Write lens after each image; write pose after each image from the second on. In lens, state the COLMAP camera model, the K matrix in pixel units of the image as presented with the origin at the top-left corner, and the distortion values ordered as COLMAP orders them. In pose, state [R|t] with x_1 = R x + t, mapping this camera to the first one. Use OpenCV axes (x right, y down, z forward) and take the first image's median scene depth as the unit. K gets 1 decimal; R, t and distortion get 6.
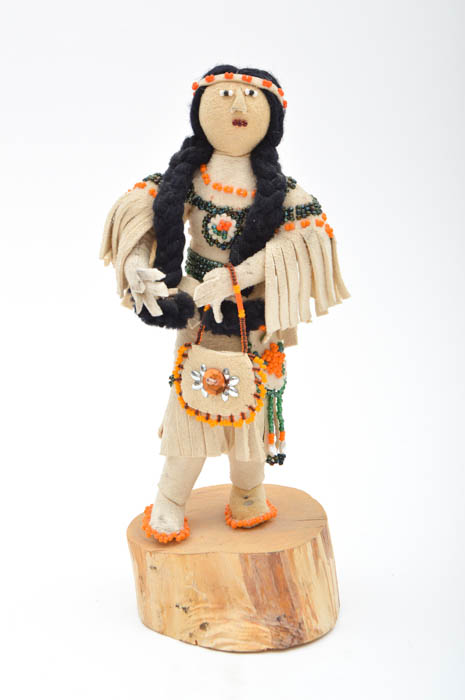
lens RADIAL K [[1092.8, 0, 236.2], [0, 1092.8, 347.3], [0, 0, 1]] dist [-0.014145, 0.000000]
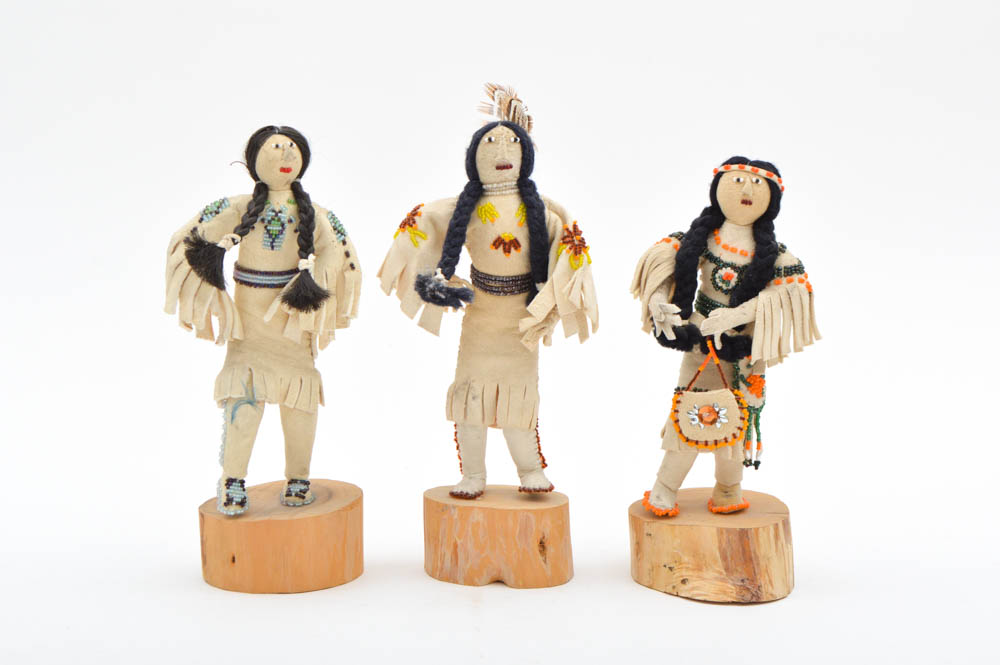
lens RADIAL K [[1804.7, 0, 502.2], [0, 1804.7, 329.6], [0, 0, 1]] dist [0.002527, 0.000000]
pose [[0.987609, 0.089594, -0.128850, 0.006142], [-0.096522, 0.994146, -0.048558, 0.083581], [0.123745, 0.060393, 0.990475, -1.175873]]
